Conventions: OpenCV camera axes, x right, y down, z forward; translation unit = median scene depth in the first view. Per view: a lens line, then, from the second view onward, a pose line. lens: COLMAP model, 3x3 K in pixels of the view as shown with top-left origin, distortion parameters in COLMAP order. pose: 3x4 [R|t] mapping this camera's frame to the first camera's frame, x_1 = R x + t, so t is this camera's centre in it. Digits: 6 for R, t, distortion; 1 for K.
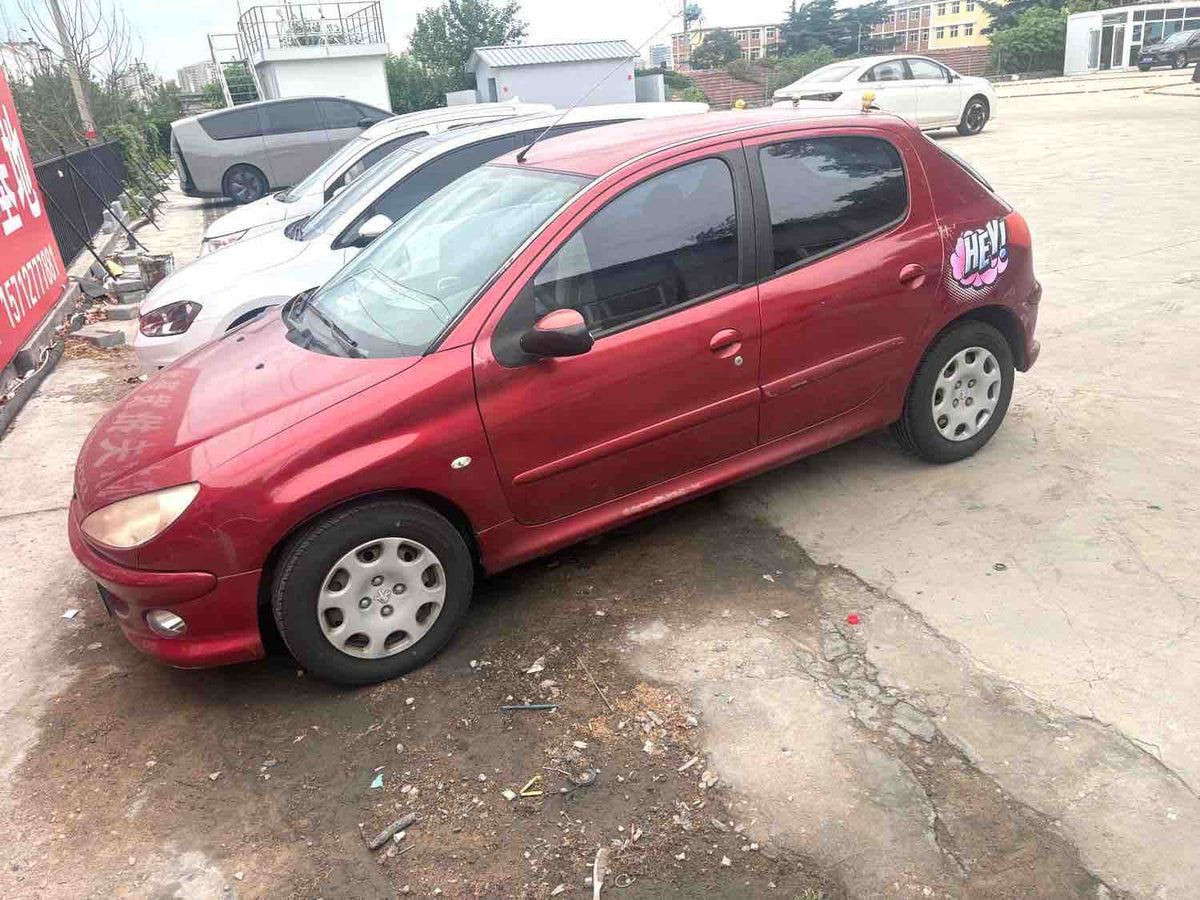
lens RADIAL K [[913.9, 0, 600.0], [0, 913.9, 450.0], [0, 0, 1]] dist [0.040495, -0.041294]
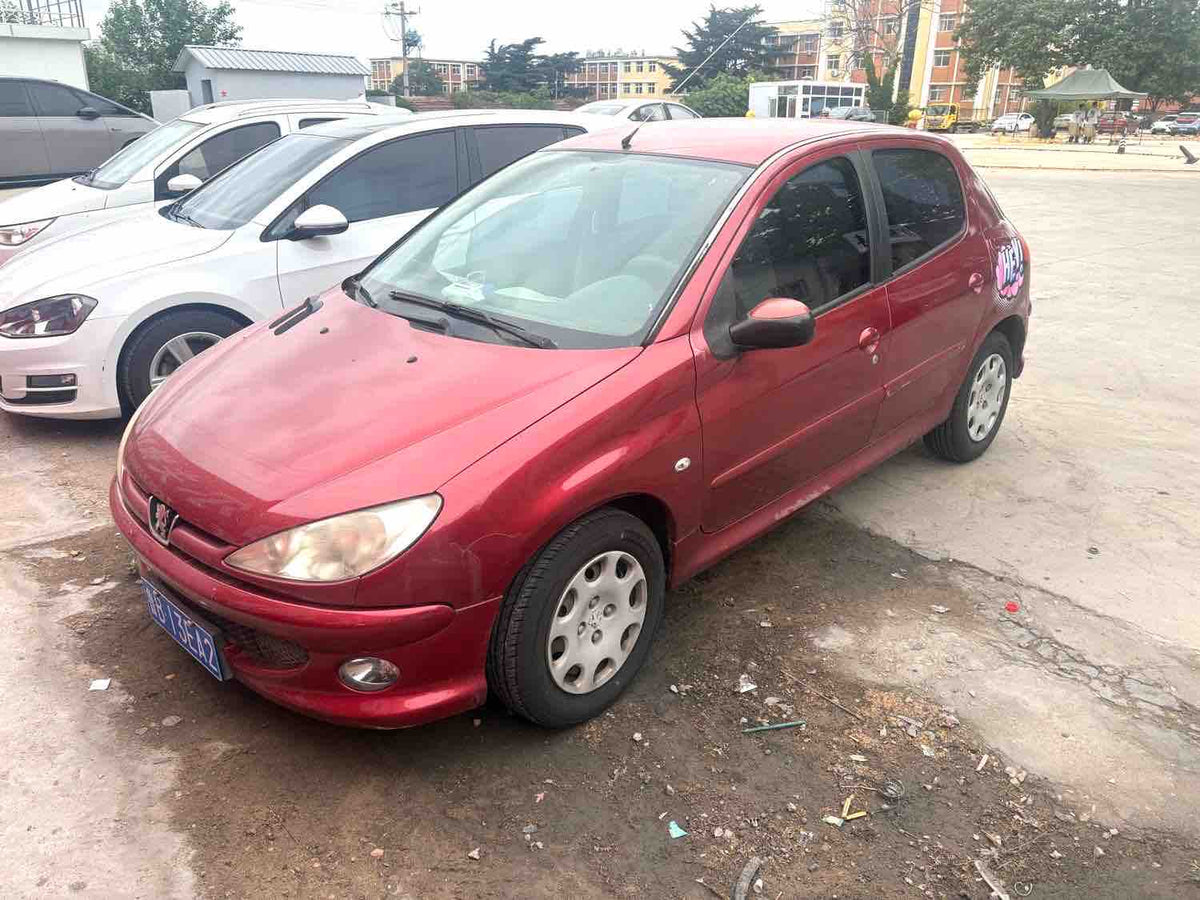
lens RADIAL K [[918.9, 0, 619.7], [0, 918.9, 443.4], [0, 0, 1]] dist [0.025242, -0.008657]
pose [[0.946834, -0.019919, 0.321104, -0.435883], [0.032441, 0.998906, -0.033691, 0.019219], [-0.320082, 0.042317, 0.946444, 0.138481]]
